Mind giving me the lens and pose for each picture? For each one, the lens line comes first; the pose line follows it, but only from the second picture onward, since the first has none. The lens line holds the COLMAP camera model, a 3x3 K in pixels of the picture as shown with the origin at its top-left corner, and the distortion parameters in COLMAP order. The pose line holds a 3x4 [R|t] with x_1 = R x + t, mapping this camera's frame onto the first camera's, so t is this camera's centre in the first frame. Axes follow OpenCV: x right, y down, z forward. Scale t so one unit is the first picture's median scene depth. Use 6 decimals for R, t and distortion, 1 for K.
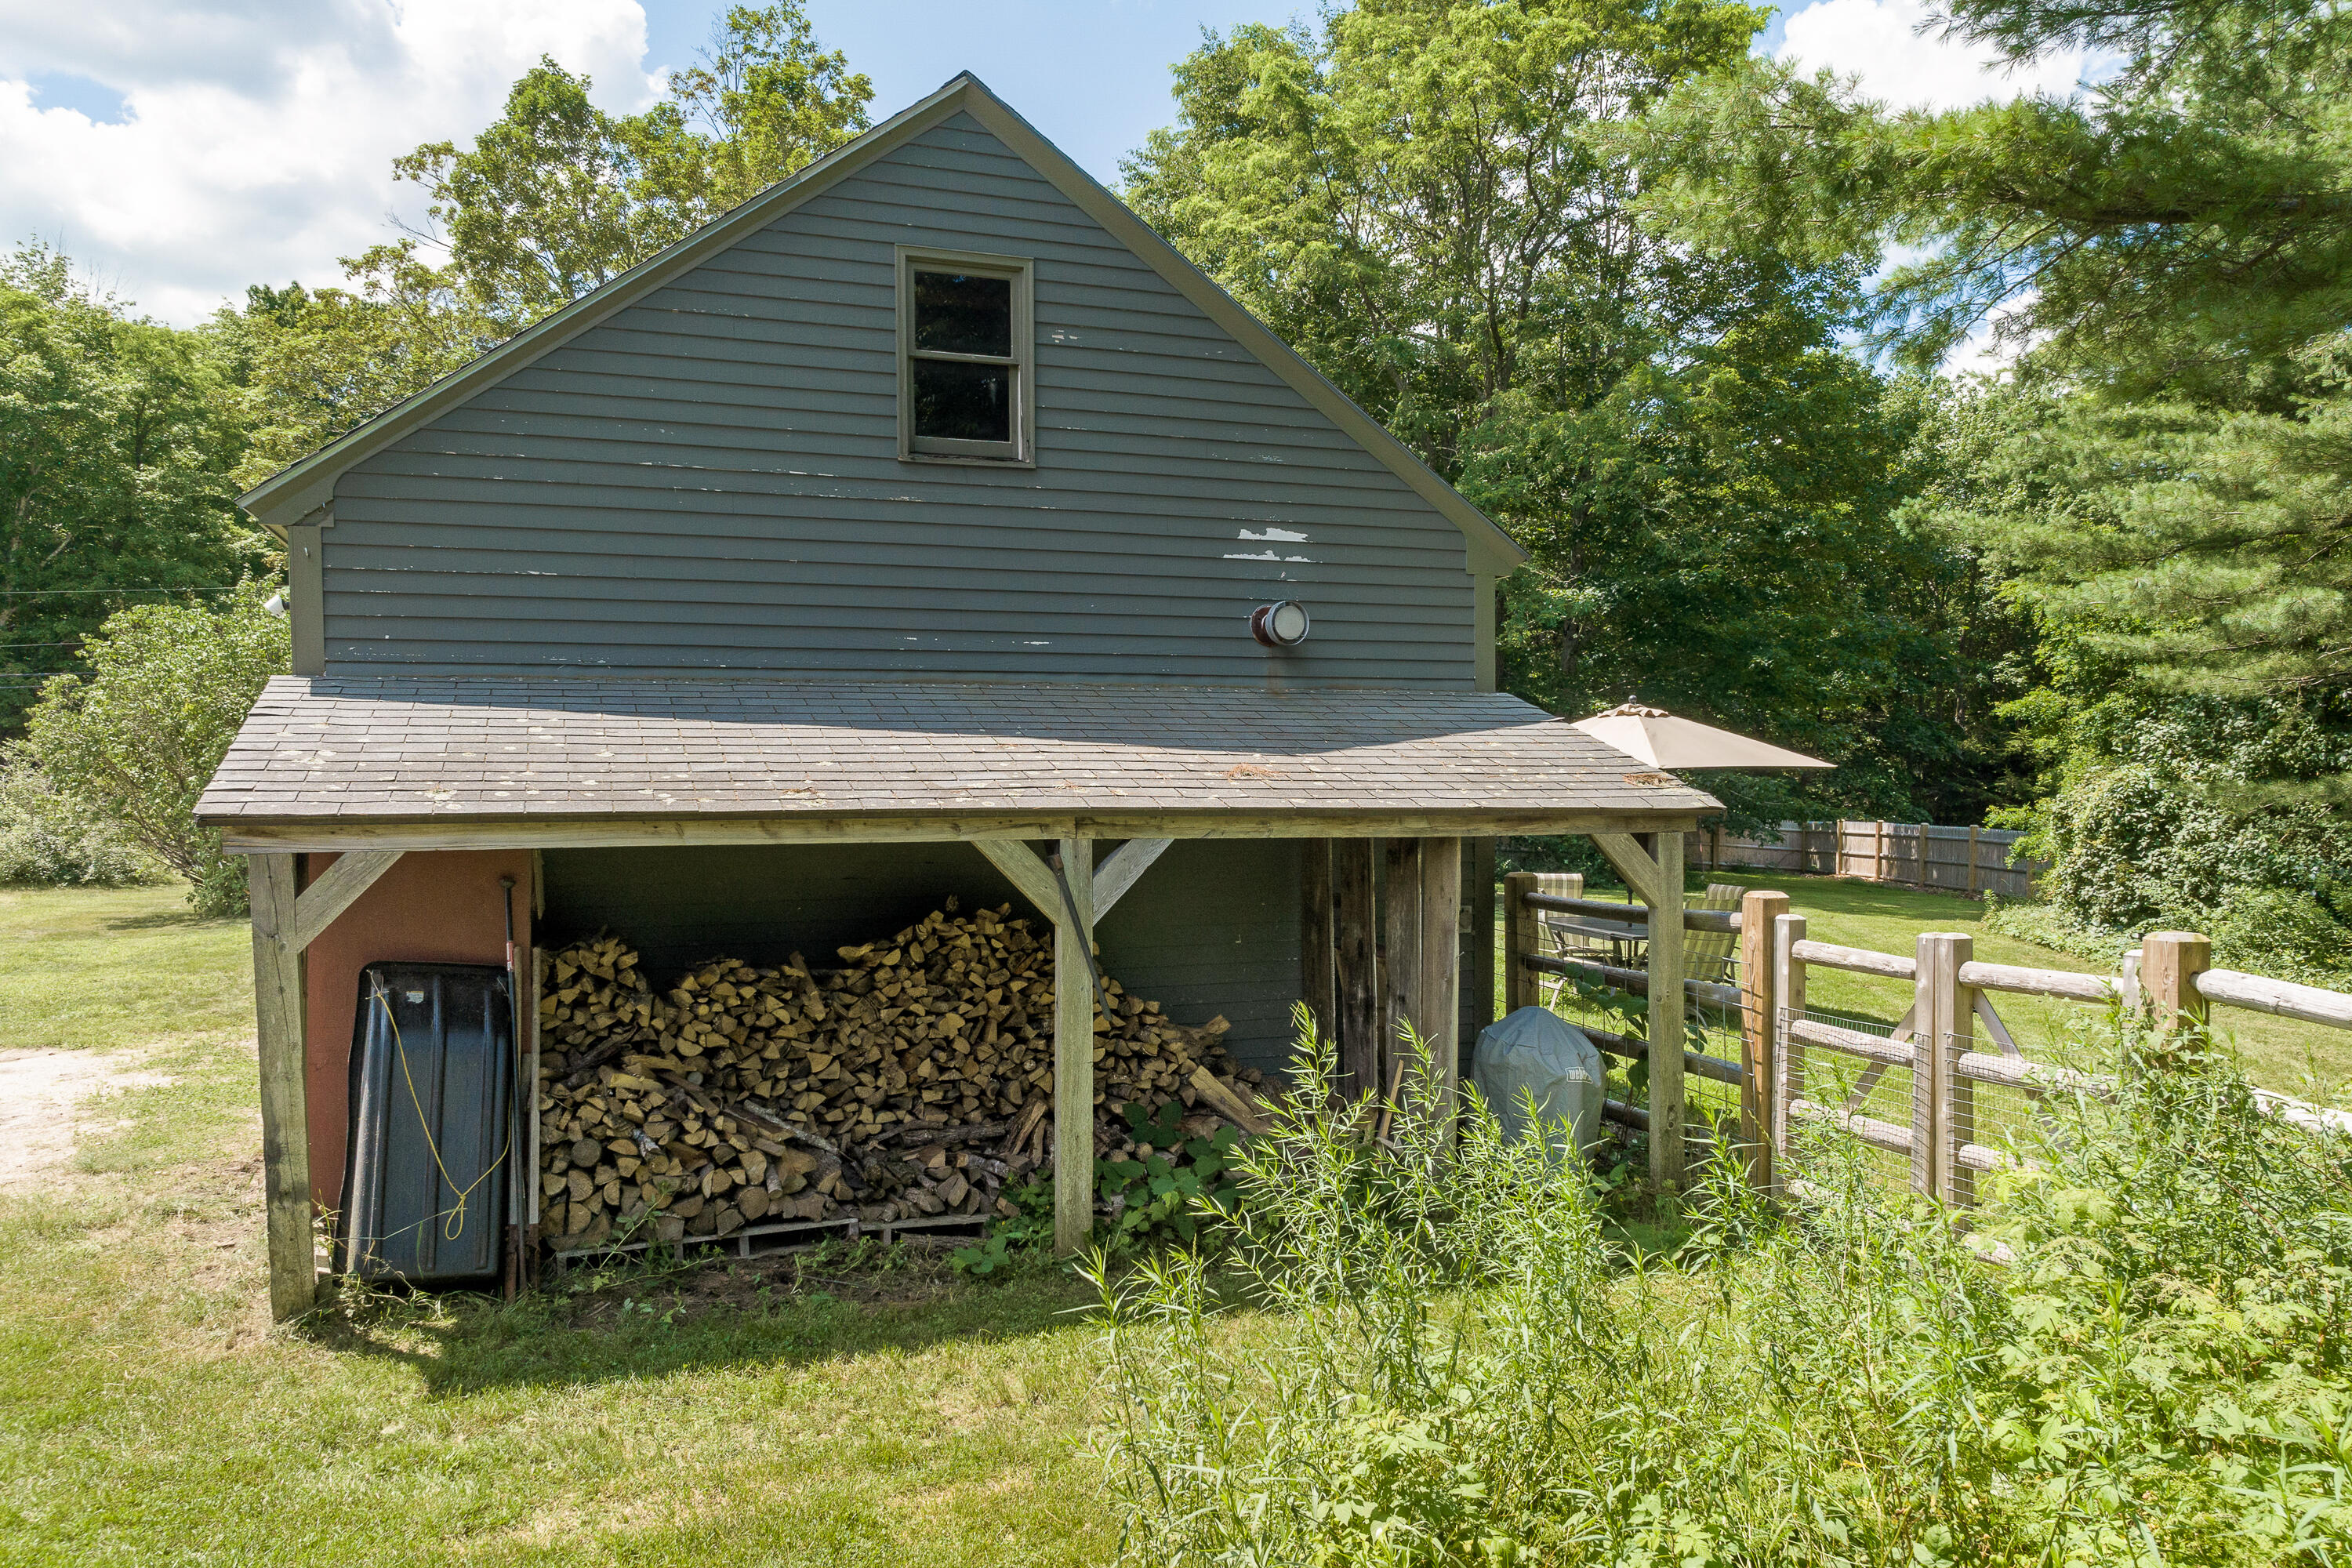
lens RADIAL K [[1628.0, 0, 1173.9], [0, 1628.0, 781.9], [0, 0, 1]] dist [-0.018184, 0.009148]
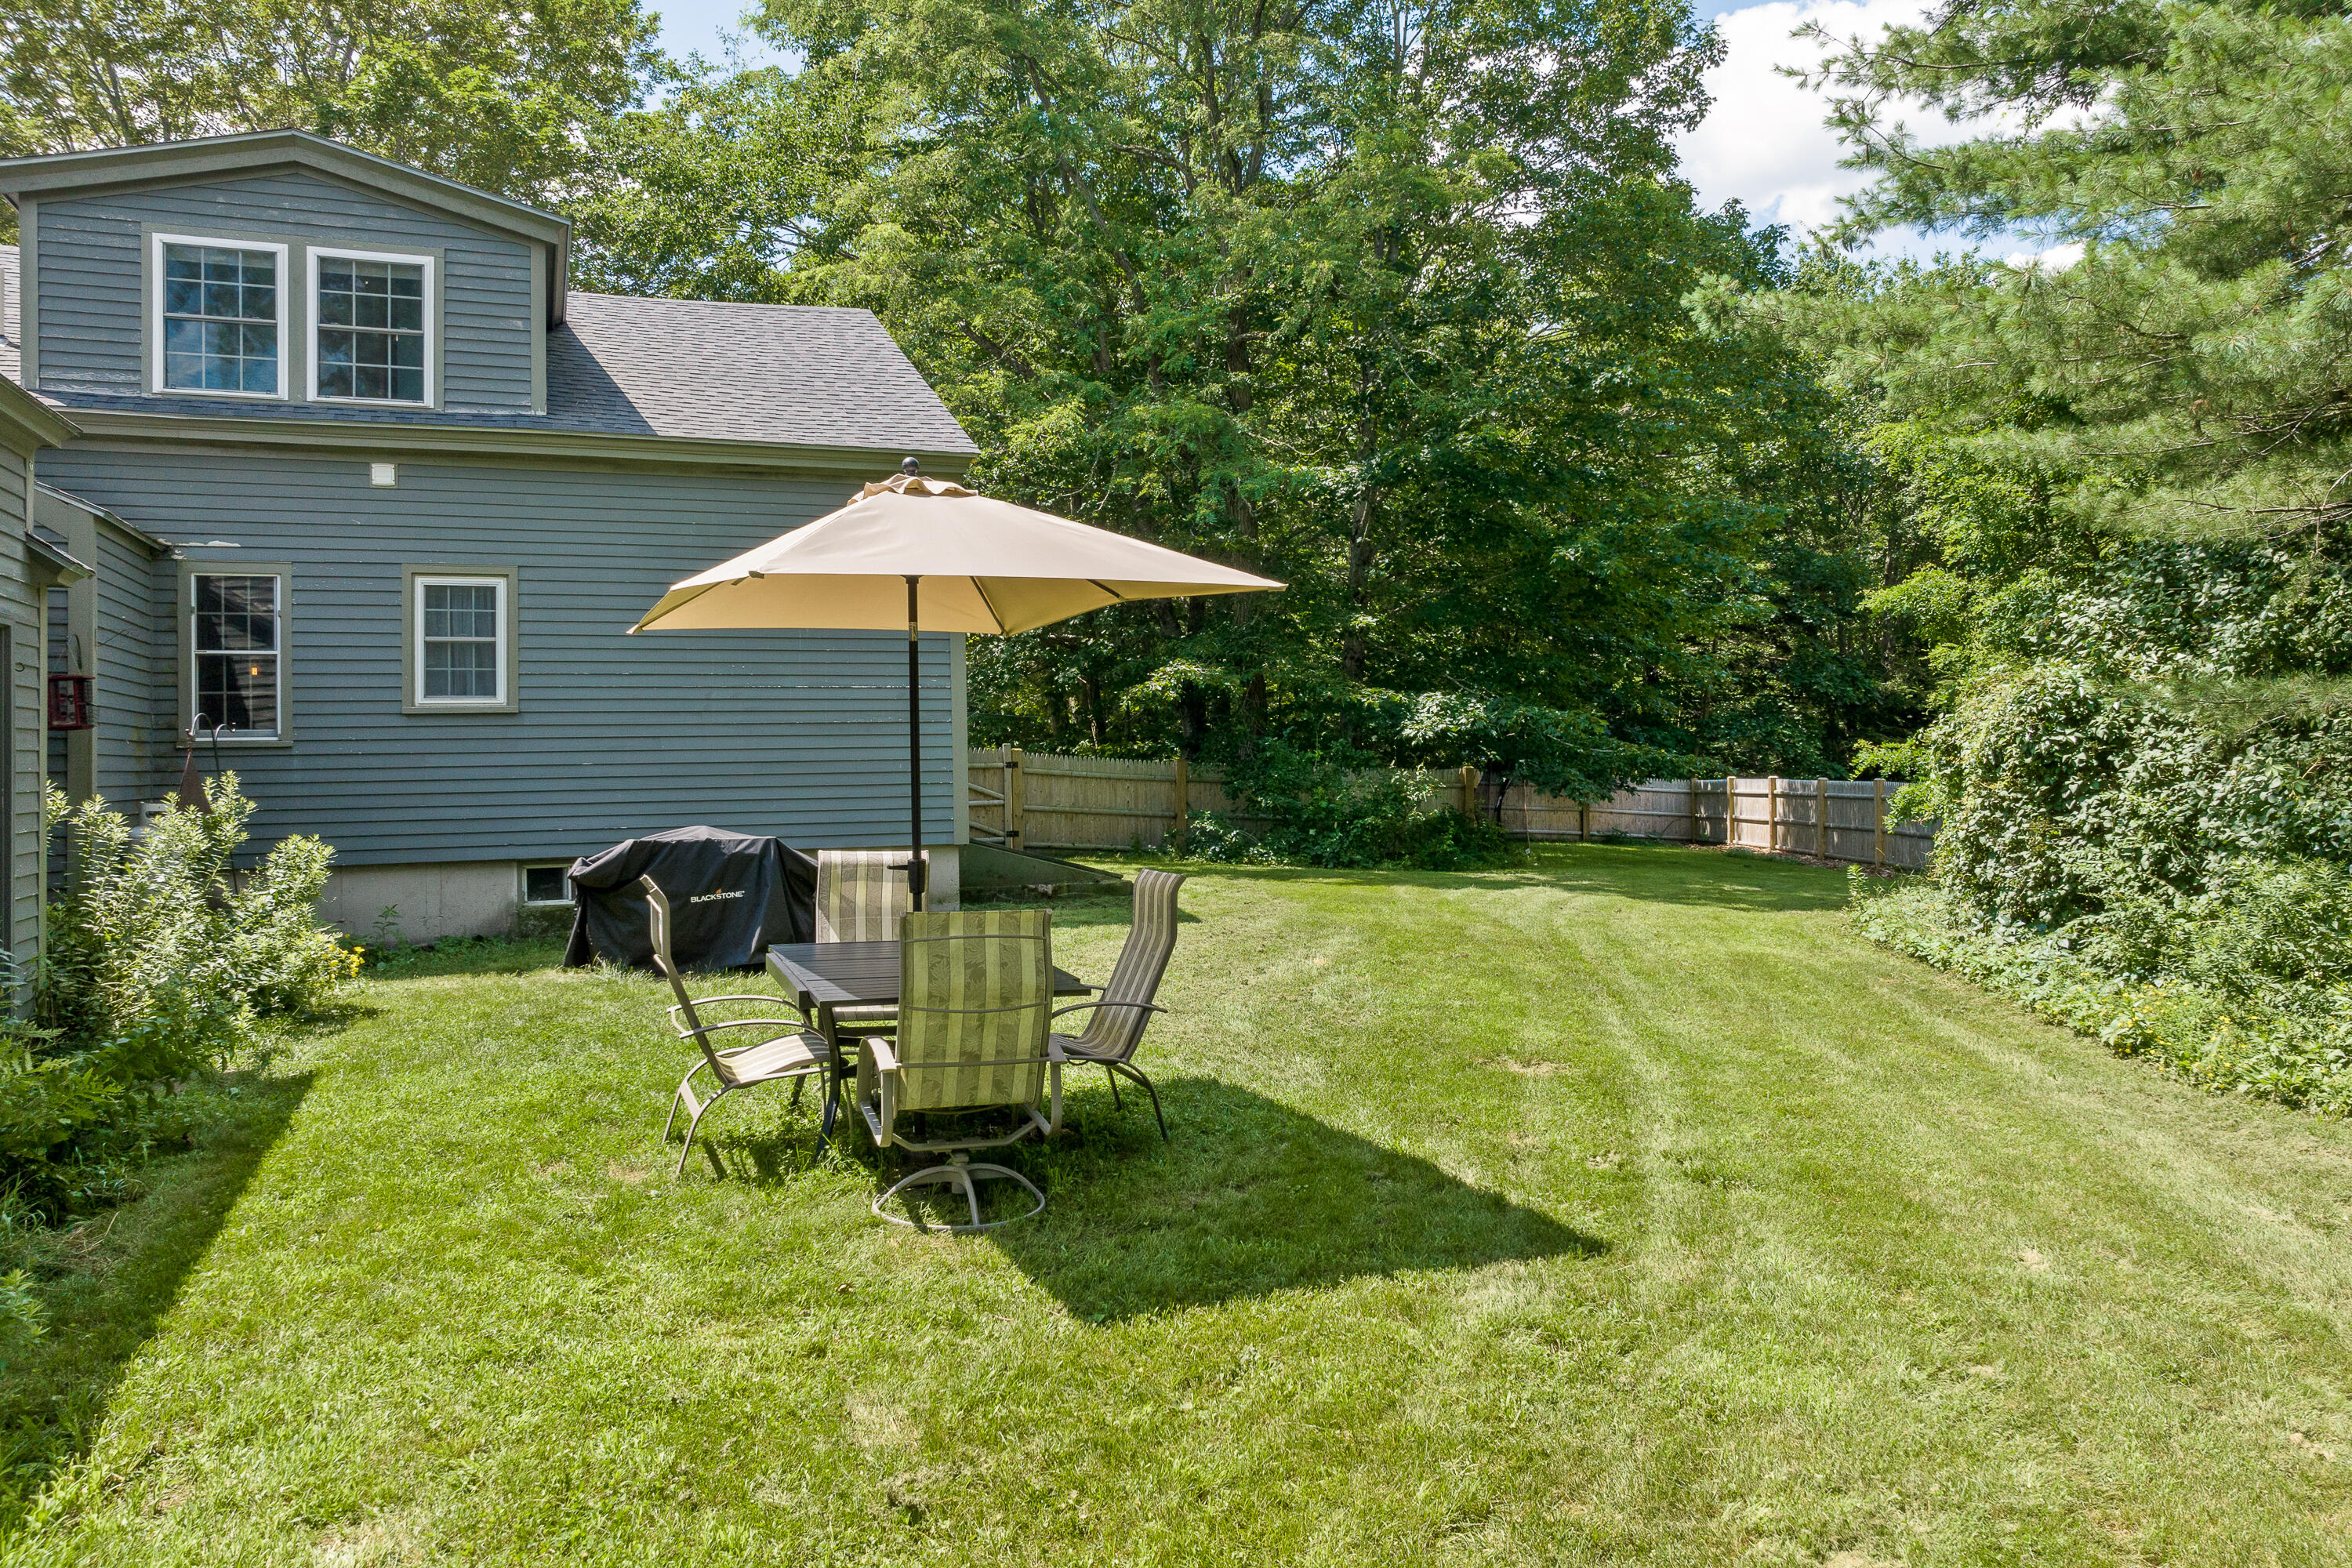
lens RADIAL K [[1628.0, 0, 1180.7], [0, 1628.0, 661.4], [0, 0, 1]] dist [-0.018184, 0.009148]
pose [[0.999833, -0.010840, 0.014727, 0.258659], [0.011709, 0.998115, -0.060244, 0.023839], [-0.014046, 0.060406, 0.998075, 0.400672]]
